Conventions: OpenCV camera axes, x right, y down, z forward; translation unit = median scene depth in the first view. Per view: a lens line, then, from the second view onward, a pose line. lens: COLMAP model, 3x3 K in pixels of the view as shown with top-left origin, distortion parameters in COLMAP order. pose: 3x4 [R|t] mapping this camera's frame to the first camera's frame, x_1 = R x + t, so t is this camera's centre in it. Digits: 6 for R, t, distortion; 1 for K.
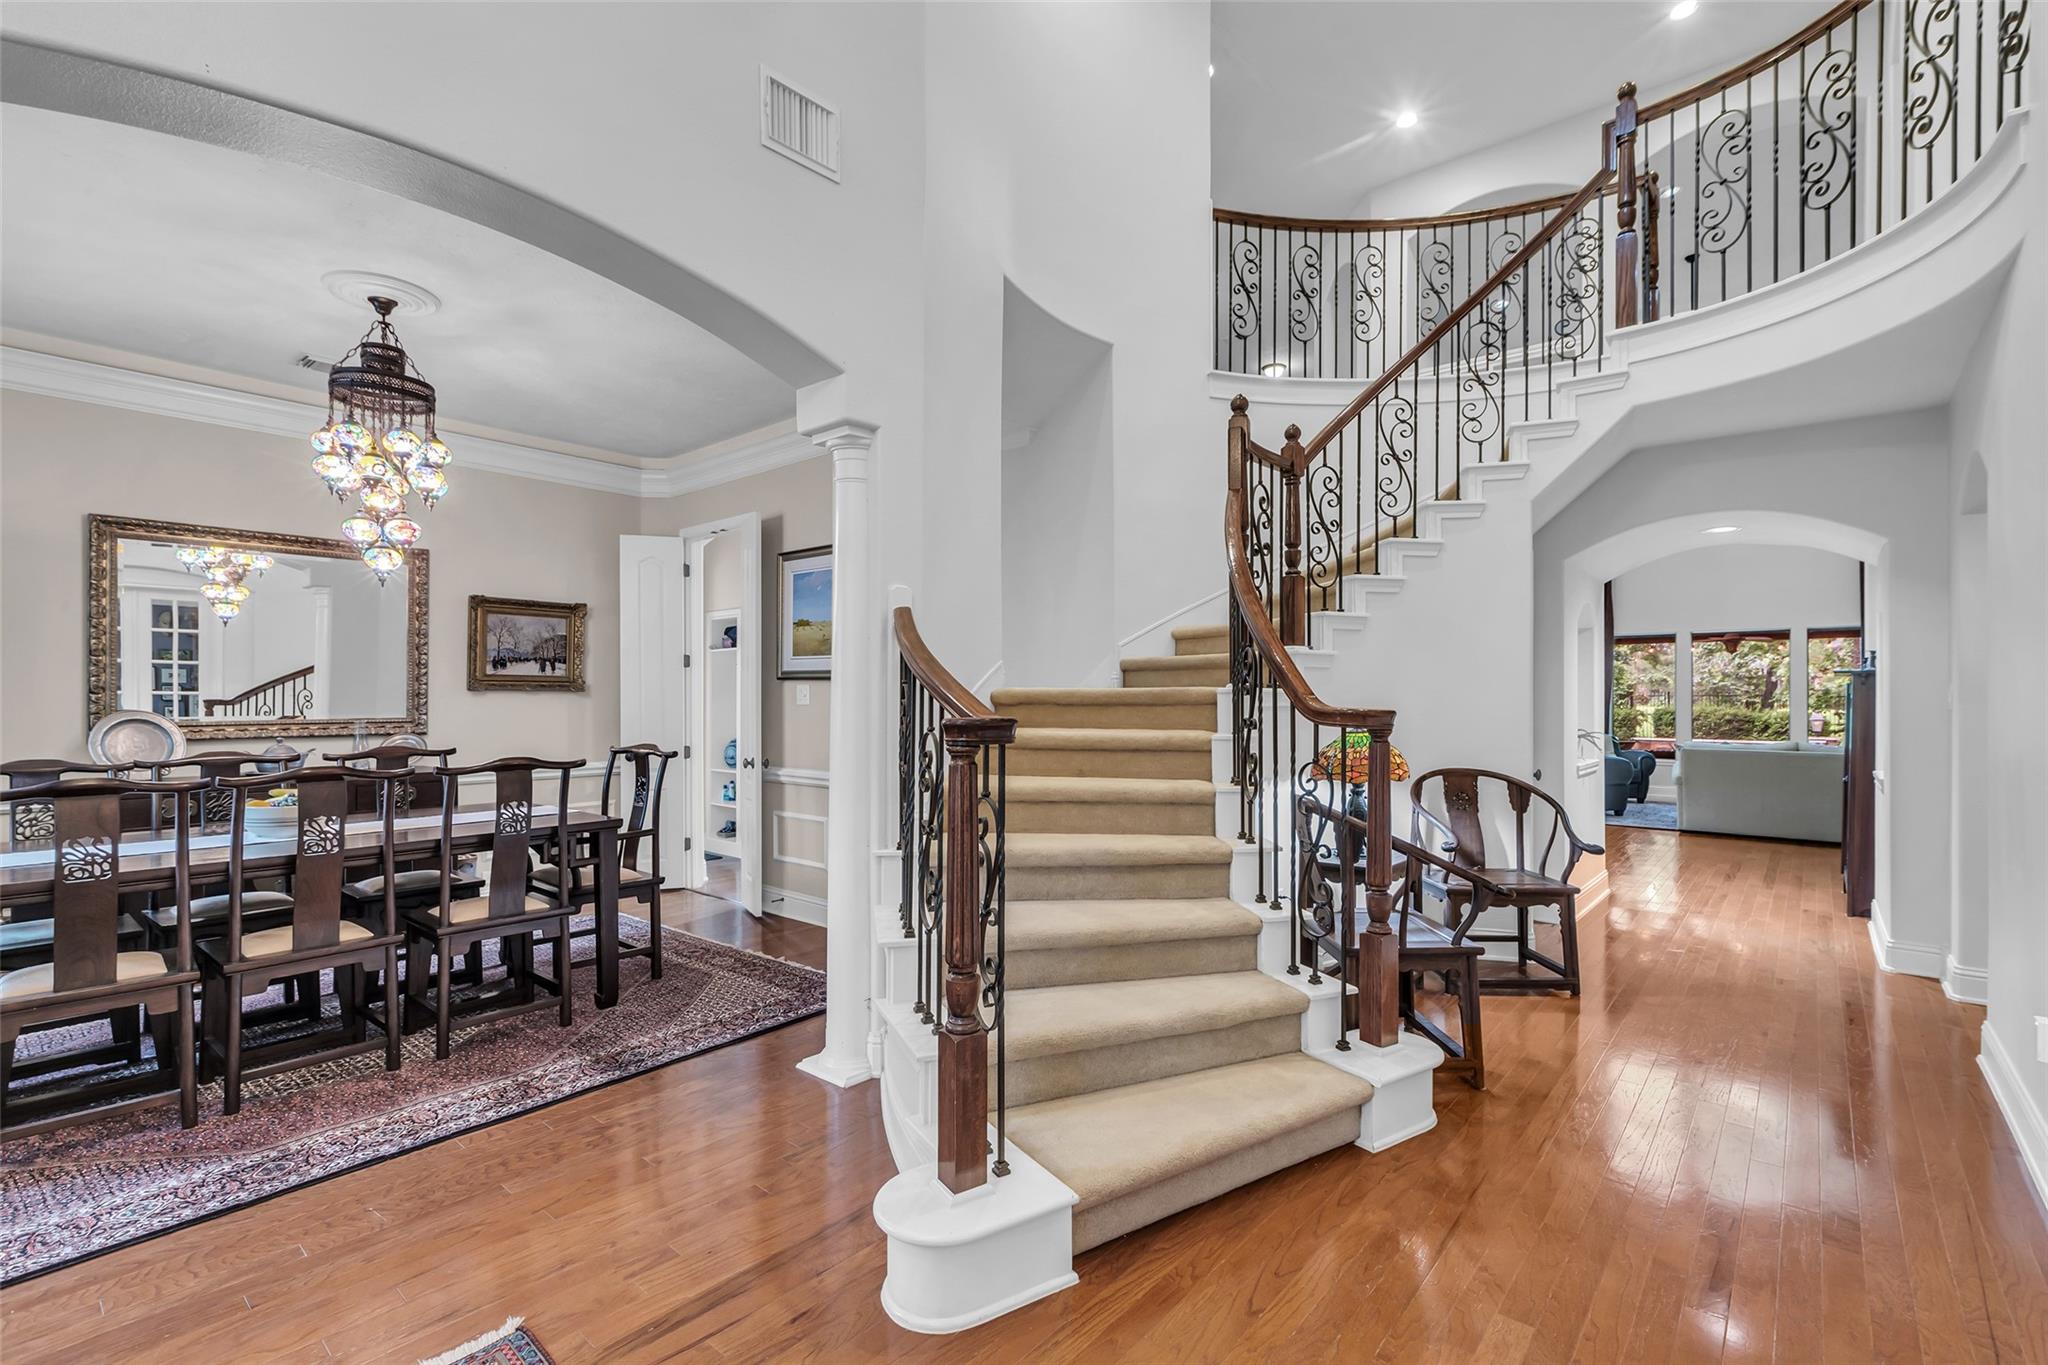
lens RADIAL K [[908.5, 0, 1032.4], [0, 908.5, 692.5], [0, 0, 1]] dist [0.001841, 0.000822]
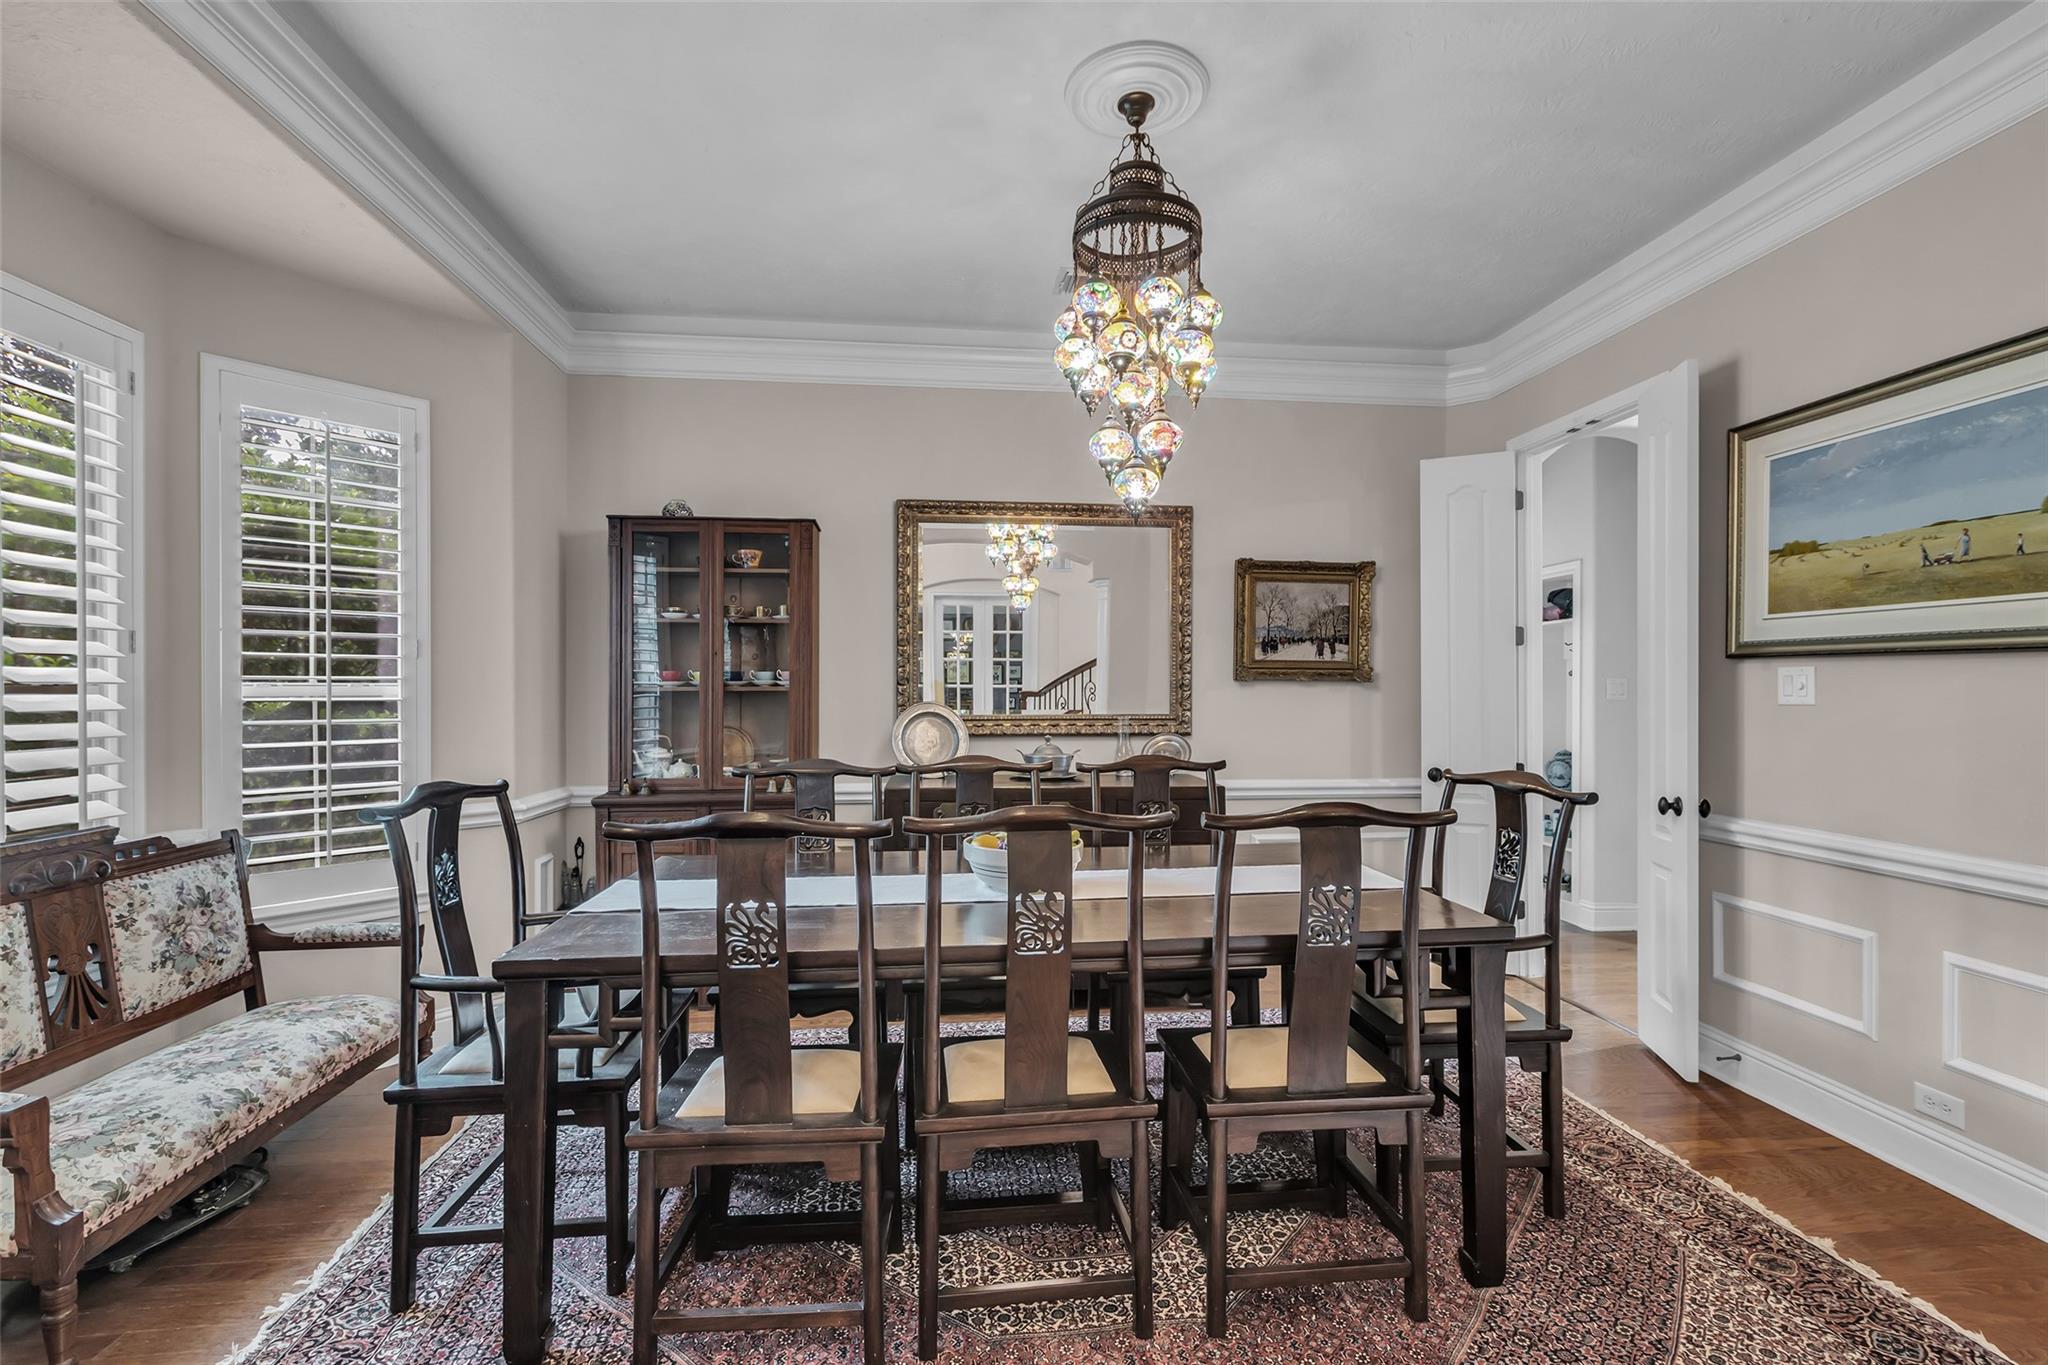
lens RADIAL K [[908.5, 0, 1030.8], [0, 908.5, 686.4], [0, 0, 1]] dist [0.001841, 0.000822]
pose [[0.724028, -0.001148, -0.689769, -0.238445], [0.001076, 0.999999, -0.000535, 0.003279], [0.689770, -0.000355, 0.724029, 0.357306]]
